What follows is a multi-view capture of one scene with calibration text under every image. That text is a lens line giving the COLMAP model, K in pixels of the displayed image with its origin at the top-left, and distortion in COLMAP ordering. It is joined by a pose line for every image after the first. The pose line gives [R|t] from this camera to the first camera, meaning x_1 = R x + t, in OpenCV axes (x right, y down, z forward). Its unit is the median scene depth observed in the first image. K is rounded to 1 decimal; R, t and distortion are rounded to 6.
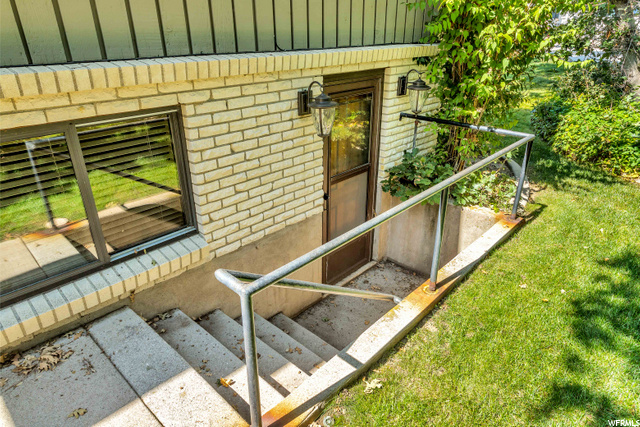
lens RADIAL K [[404.0, 0, 320.0], [0, 404.0, 213.5], [0, 0, 1]] dist [0.000972, 0.000338]
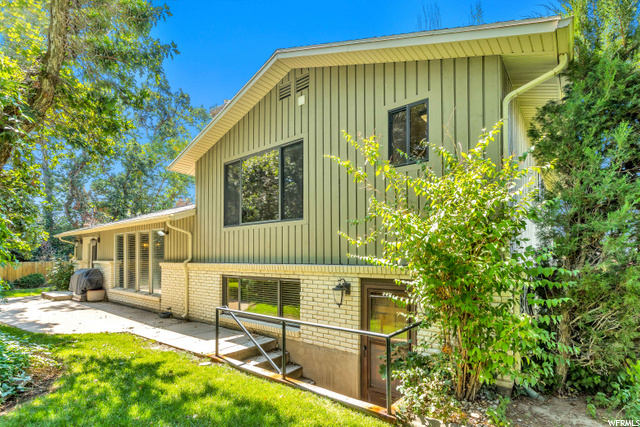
lens RADIAL K [[395.7, 0, 320.0], [0, 395.7, 213.5], [0, 0, 1]] dist [-0.000492, 0.000286]
pose [[0.017452, -0.083194, -0.996381, 2.107901], [-0.395519, 0.914672, -0.083300, -0.424839], [0.918292, 0.395541, -0.016942, 0.796988]]
